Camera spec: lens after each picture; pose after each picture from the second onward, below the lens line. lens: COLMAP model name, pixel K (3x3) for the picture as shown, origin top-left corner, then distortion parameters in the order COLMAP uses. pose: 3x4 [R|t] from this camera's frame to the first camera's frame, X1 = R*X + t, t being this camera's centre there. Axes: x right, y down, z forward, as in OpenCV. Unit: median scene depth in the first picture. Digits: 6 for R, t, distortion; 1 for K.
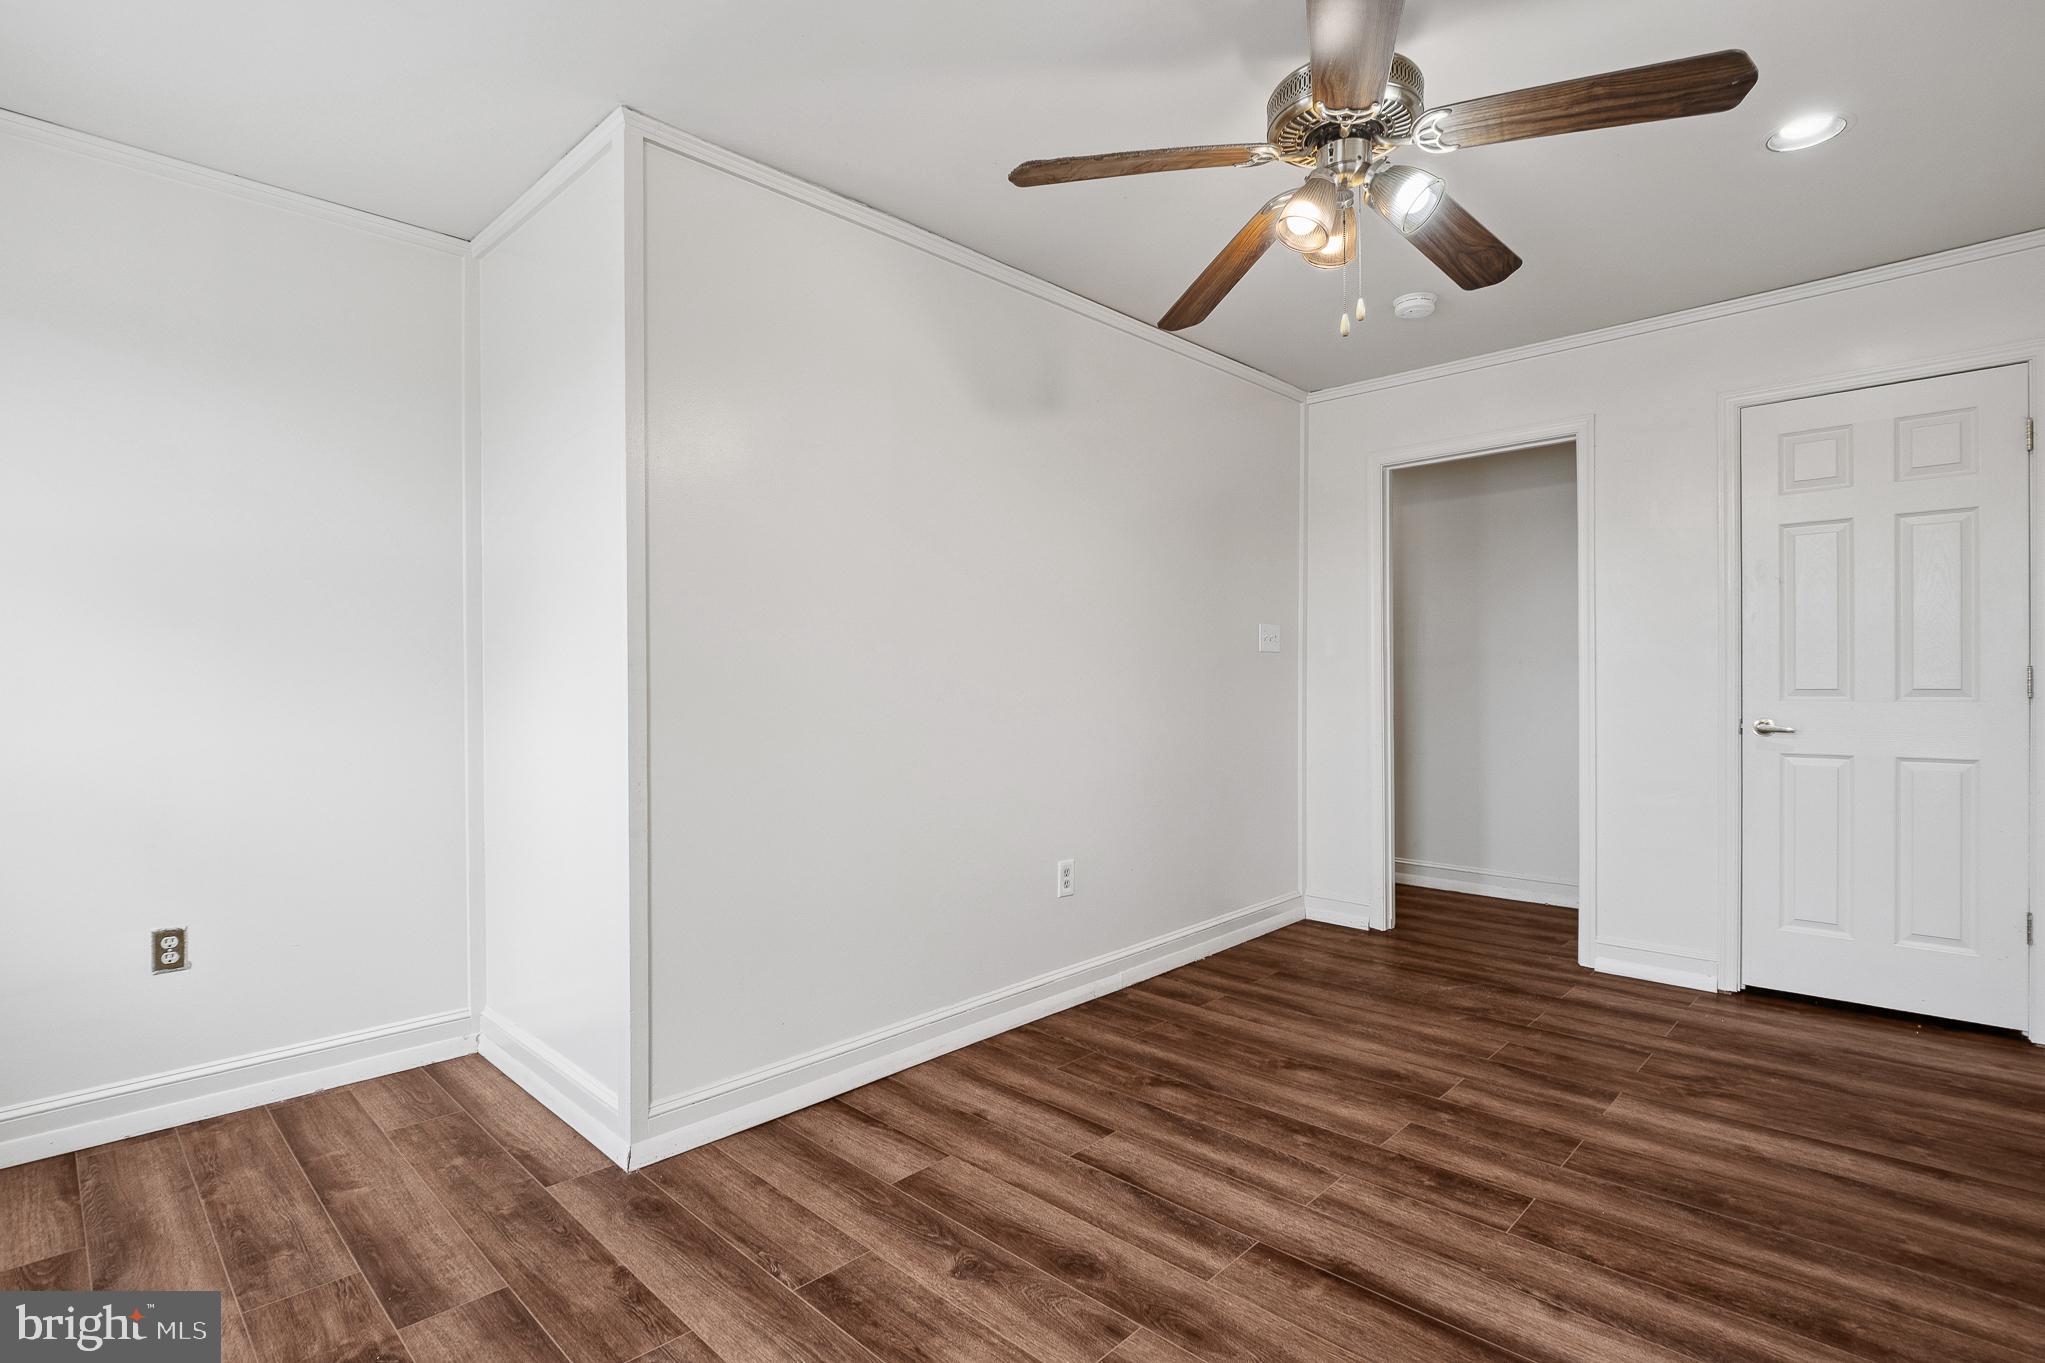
lens RADIAL K [[974.1, 0, 1012.8], [0, 974.1, 677.6], [0, 0, 1]] dist [-0.009898, -0.002078]
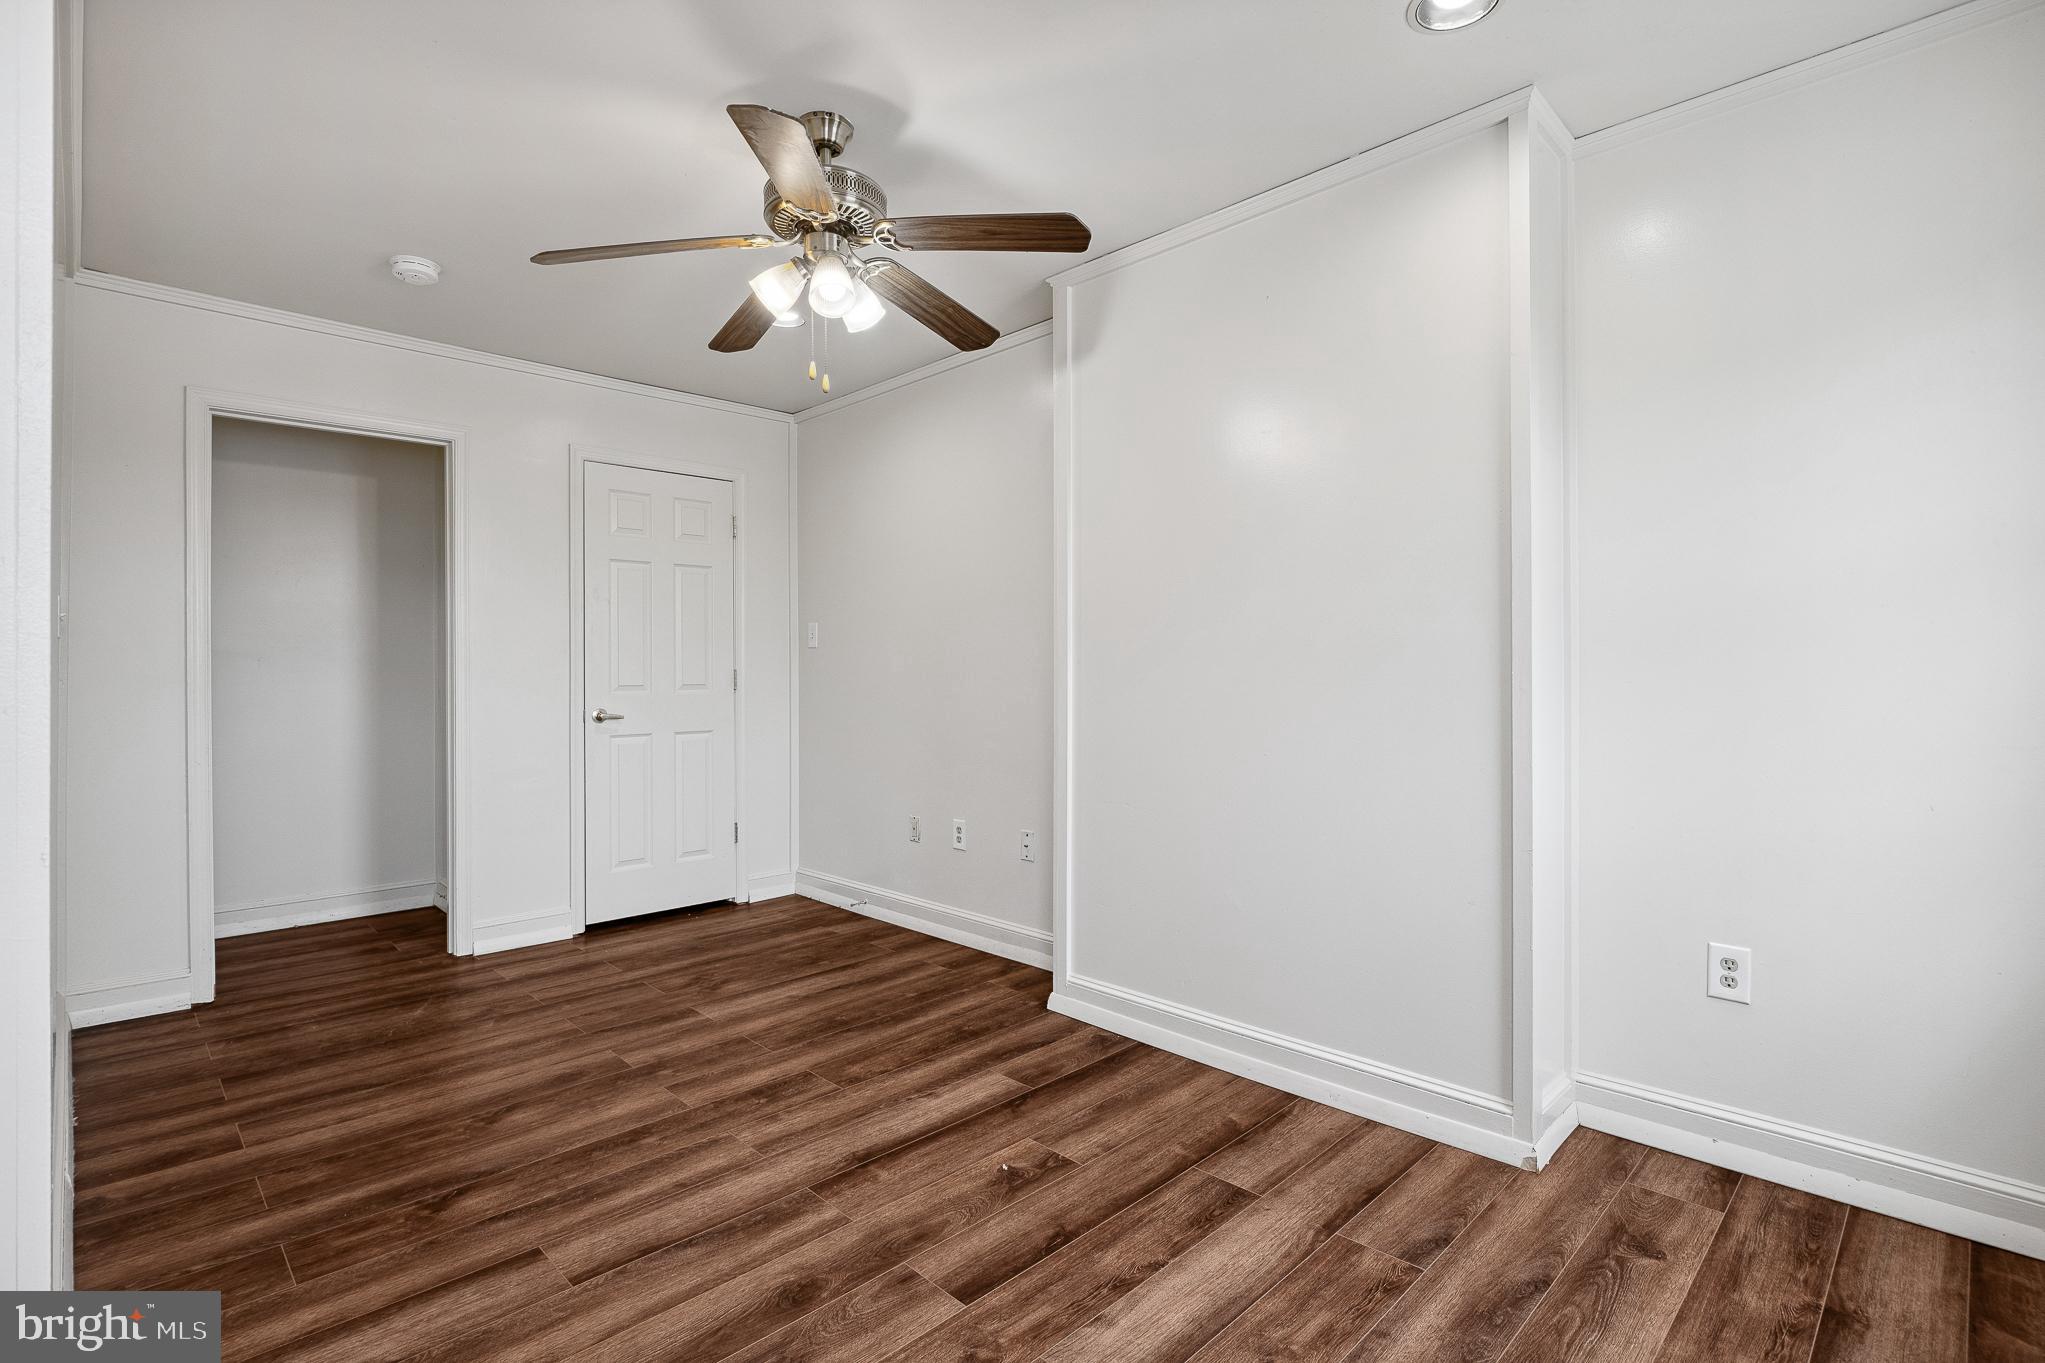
lens RADIAL K [[974.1, 0, 1018.2], [0, 974.1, 670.7], [0, 0, 1]] dist [-0.009898, -0.002078]
pose [[0.025079, 0.004370, 0.999676, -0.622842], [0.003705, 0.999983, -0.004464, -0.001336], [-0.999679, 0.003816, 0.025063, 0.535452]]
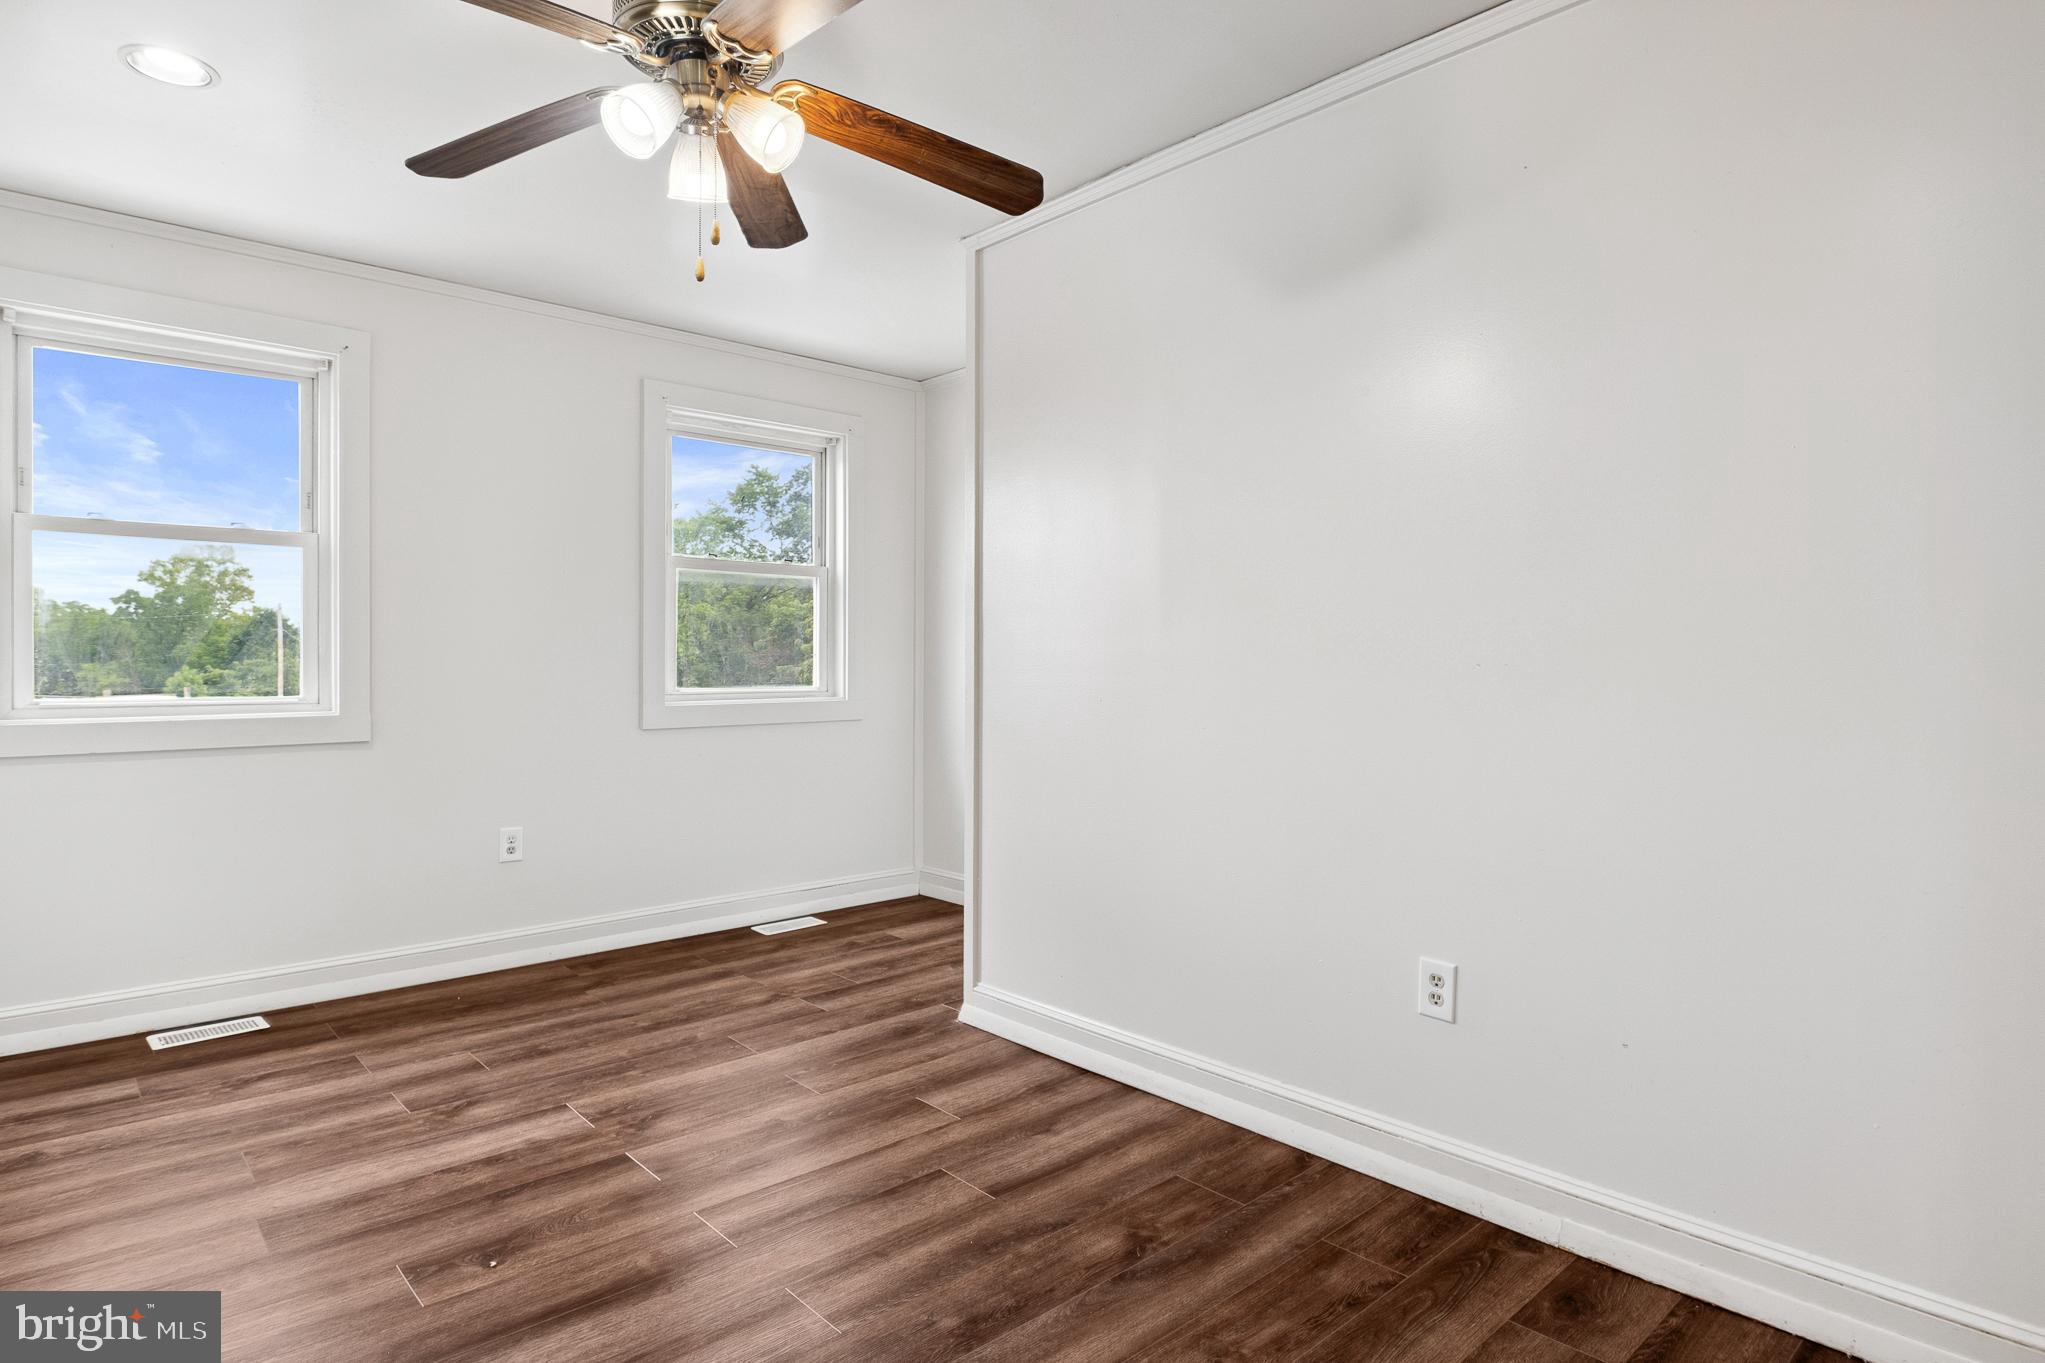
lens RADIAL K [[1133.5, 0, 1018.1], [0, 1133.5, 679.9], [0, 0, 1]] dist [-0.009116, -0.002356]
pose [[-0.062383, 0.026183, -0.997709, 0.986882], [-0.001428, 0.999652, 0.026323, -0.009581], [0.998051, 0.003067, -0.062324, 0.989957]]
